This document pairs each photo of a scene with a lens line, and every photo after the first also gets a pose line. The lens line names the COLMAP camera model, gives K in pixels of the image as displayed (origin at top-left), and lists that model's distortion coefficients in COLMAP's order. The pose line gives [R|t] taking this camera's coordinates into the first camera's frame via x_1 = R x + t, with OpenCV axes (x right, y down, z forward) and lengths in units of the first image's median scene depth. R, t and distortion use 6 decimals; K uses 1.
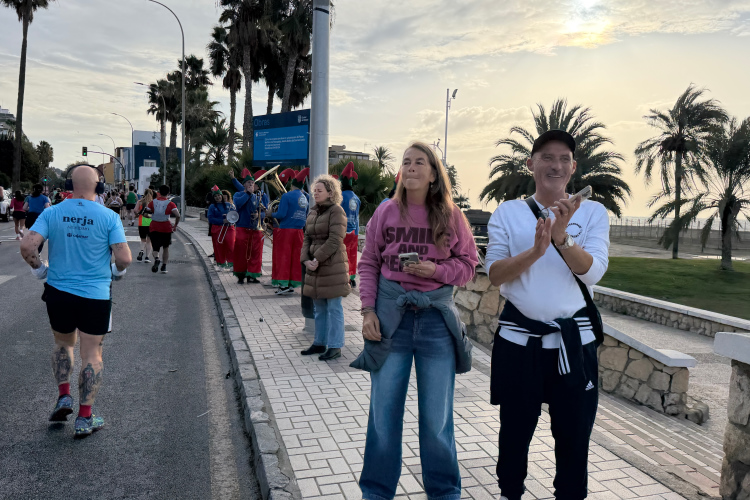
lens RADIAL K [[626.4, 0, 372.5], [0, 626.4, 263.5], [0, 0, 1]] dist [0.096164, -0.192012]
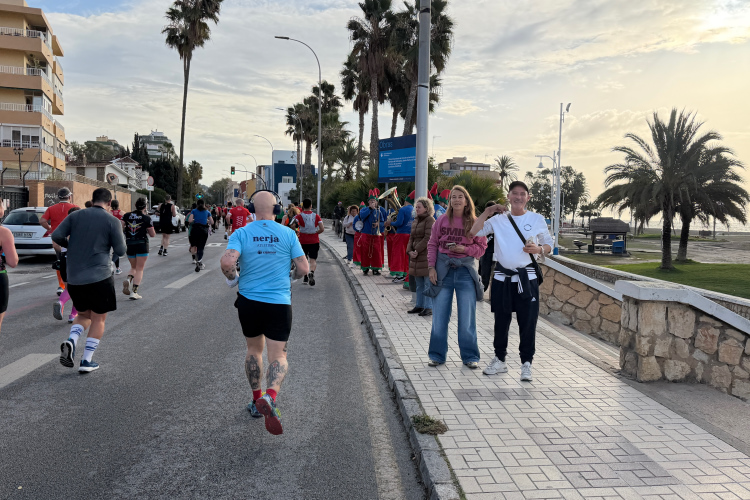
lens RADIAL K [[626.4, 0, 372.5], [0, 626.4, 263.5], [0, 0, 1]] dist [0.096164, -0.192012]
pose [[0.980731, 0.003128, -0.195338, 0.009869], [-0.006243, 0.999863, -0.015331, 0.004585], [0.195263, 0.016255, 0.980616, -0.051110]]
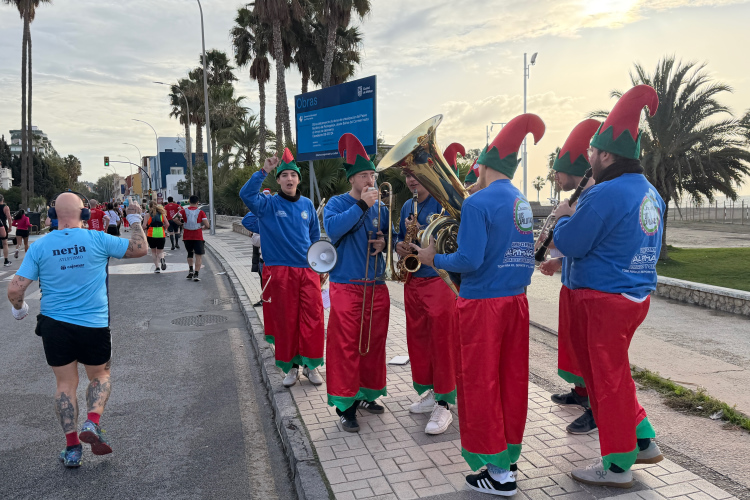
lens RADIAL K [[618.1, 0, 377.1], [0, 618.1, 278.1], [0, 0, 1]] dist [0.075697, -0.156551]
pose [[0.997825, -0.051001, -0.041774, -0.027749], [0.052242, 0.998209, 0.029161, -0.012182], [0.040212, -0.031280, 0.998701, 0.097785]]
